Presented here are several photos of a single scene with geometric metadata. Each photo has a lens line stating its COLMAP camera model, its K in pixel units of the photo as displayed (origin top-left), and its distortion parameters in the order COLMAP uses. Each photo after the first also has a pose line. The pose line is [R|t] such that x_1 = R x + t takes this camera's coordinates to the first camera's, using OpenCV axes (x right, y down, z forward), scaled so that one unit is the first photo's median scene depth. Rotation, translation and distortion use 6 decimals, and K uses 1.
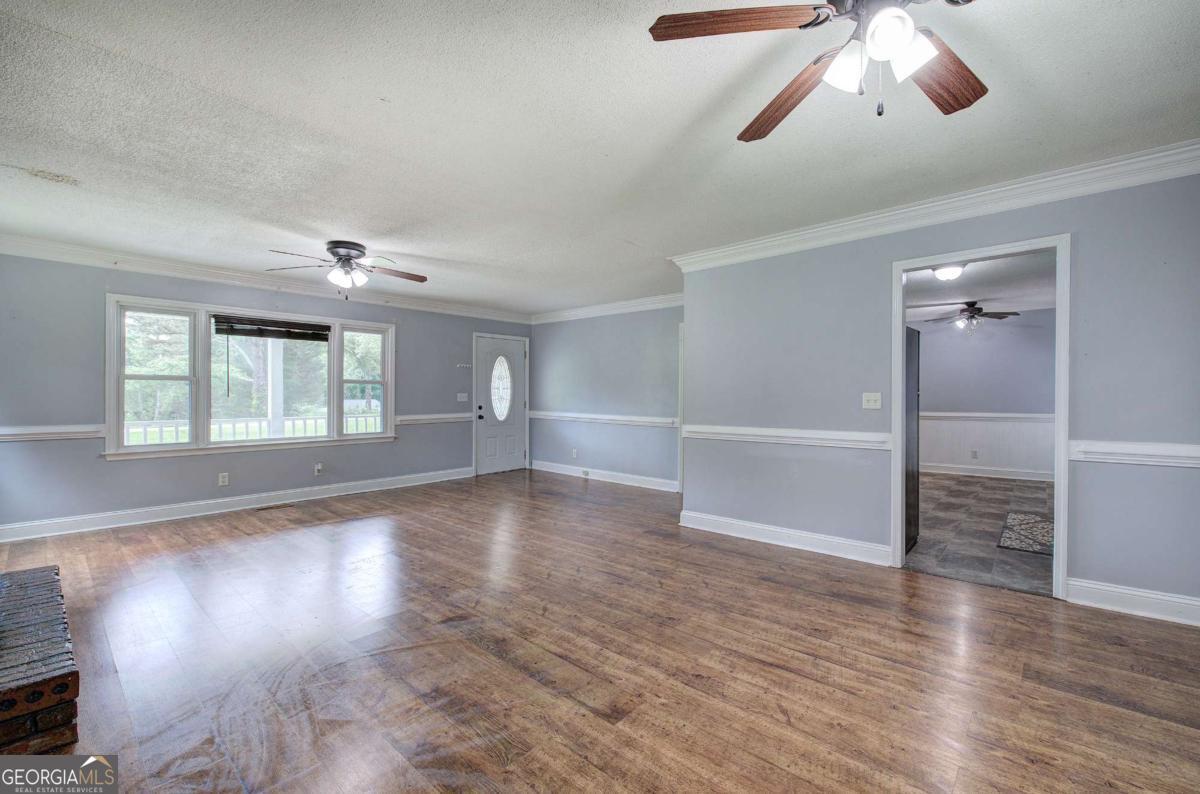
lens RADIAL K [[510.1, 0, 600.2], [0, 510.1, 394.5], [0, 0, 1]] dist [-0.006207, 0.001370]
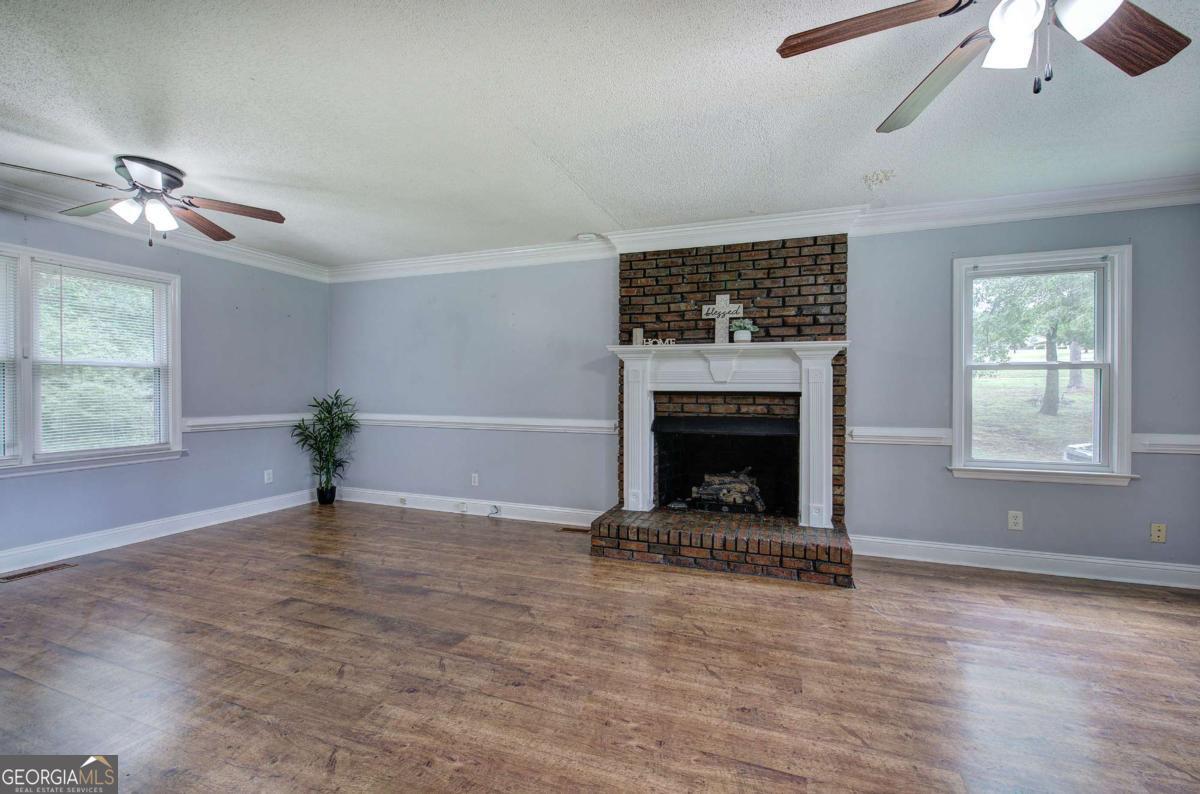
lens RADIAL K [[510.1, 0, 601.1], [0, 510.1, 394.9], [0, 0, 1]] dist [-0.006207, 0.001370]
pose [[-0.932520, -0.003412, -0.361101, -0.222427], [-0.005367, 0.999976, 0.004414, 0.009944], [0.361077, 0.006054, -0.932516, 2.097662]]
